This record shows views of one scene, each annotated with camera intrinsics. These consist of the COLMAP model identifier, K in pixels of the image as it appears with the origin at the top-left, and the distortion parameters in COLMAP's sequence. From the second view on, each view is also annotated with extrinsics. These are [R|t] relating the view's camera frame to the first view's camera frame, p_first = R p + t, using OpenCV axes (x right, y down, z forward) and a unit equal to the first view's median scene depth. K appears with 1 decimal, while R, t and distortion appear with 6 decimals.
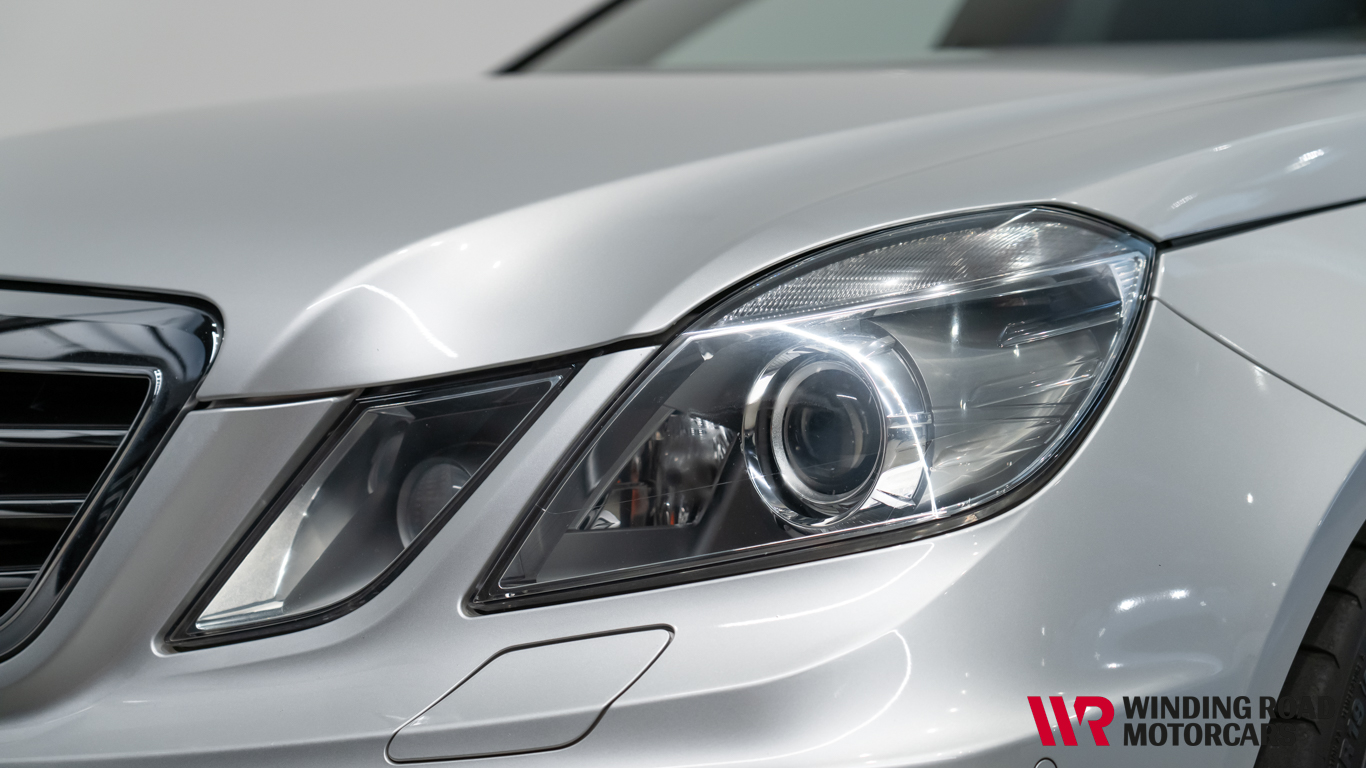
lens RADIAL K [[2778.5, 0, 685.3], [0, 2778.5, 366.4], [0, 0, 1]] dist [0.023476, 0.343977]
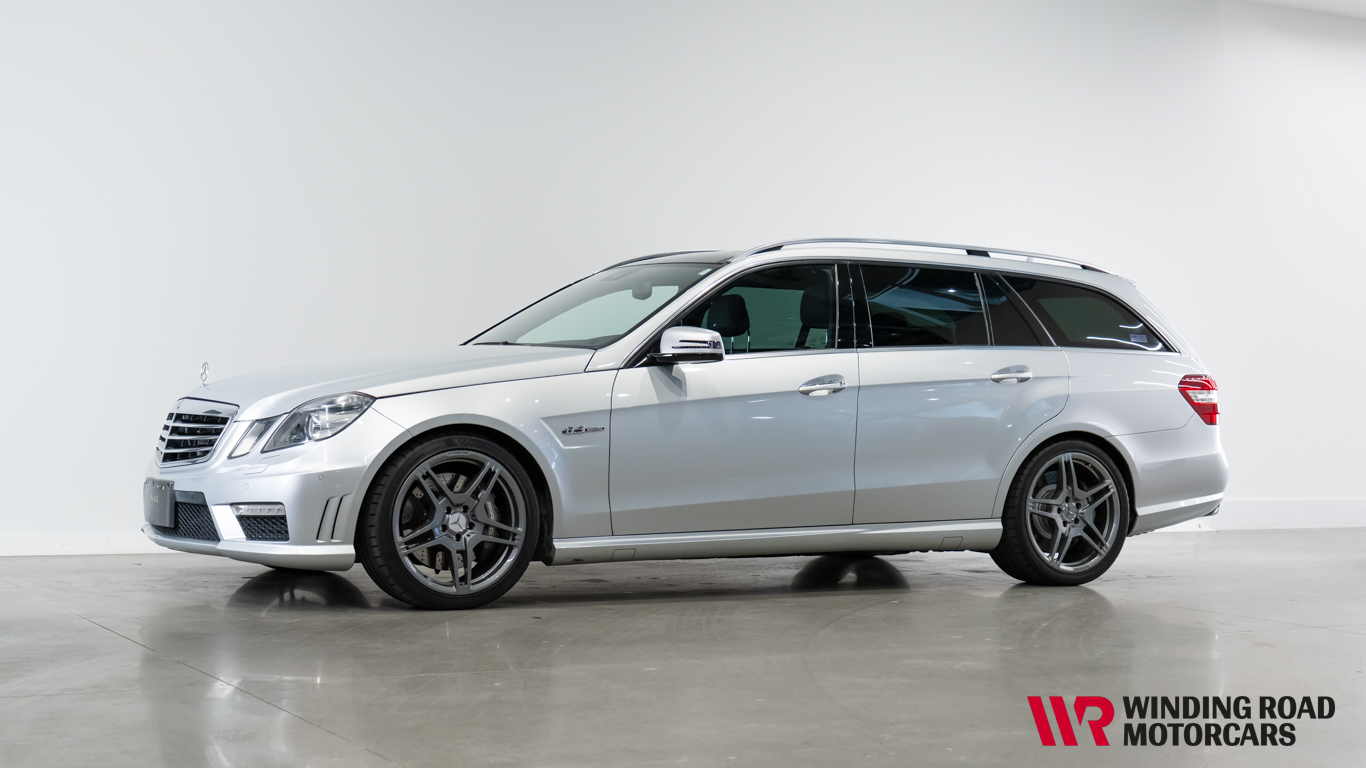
lens RADIAL K [[2082.8, 0, 683.0], [0, 2082.8, 384.0], [0, 0, 1]] dist [0.007258, -0.001200]
pose [[0.931677, 0.008824, -0.363180, 2.541609], [-0.013663, 0.999849, -0.010759, -0.035754], [0.363030, 0.014986, 0.931657, -3.114469]]
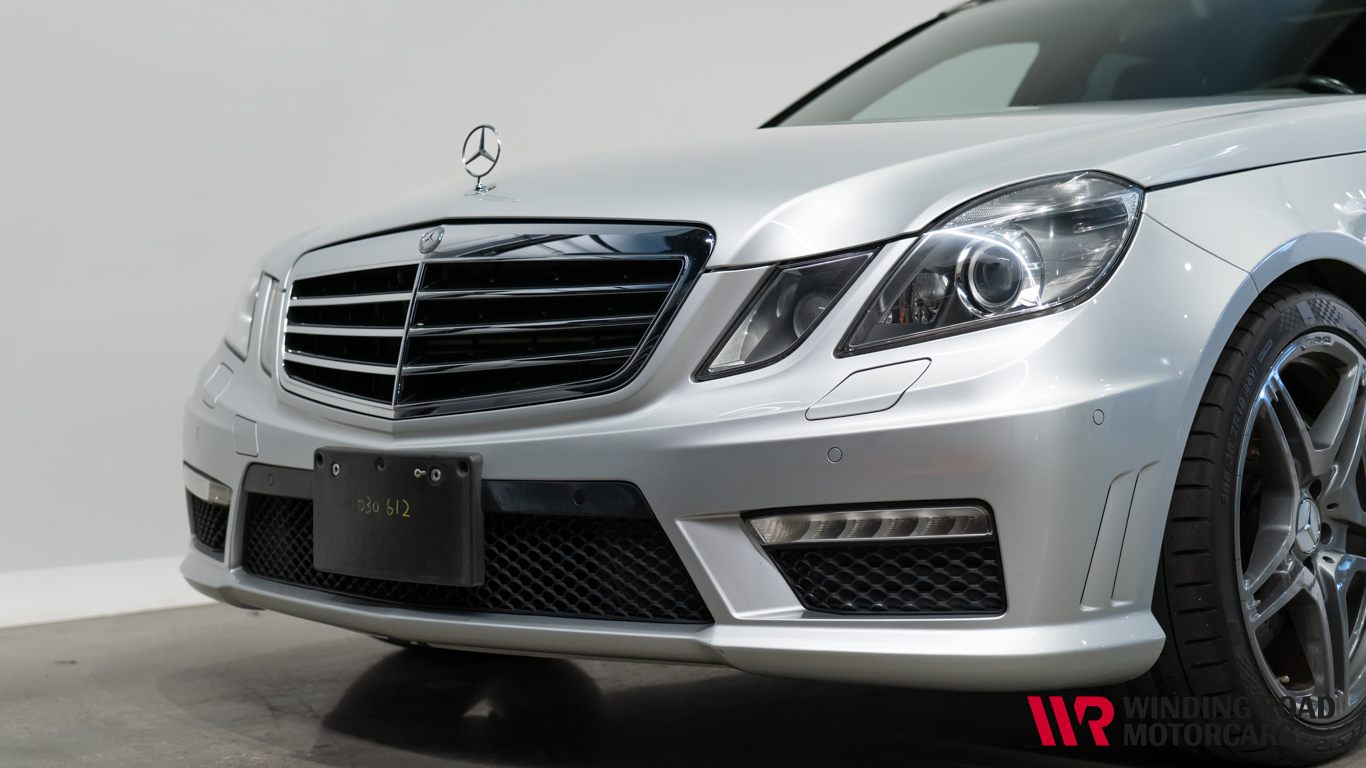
lens RADIAL K [[2029.4, 0, 683.0], [0, 2029.4, 384.0], [0, 0, 1]] dist [0.018853, 0.020038]
pose [[0.998402, -0.020748, -0.052564, -0.110566], [0.021513, 0.999670, 0.014028, 0.080593], [0.052256, -0.015136, 0.998519, -0.610300]]
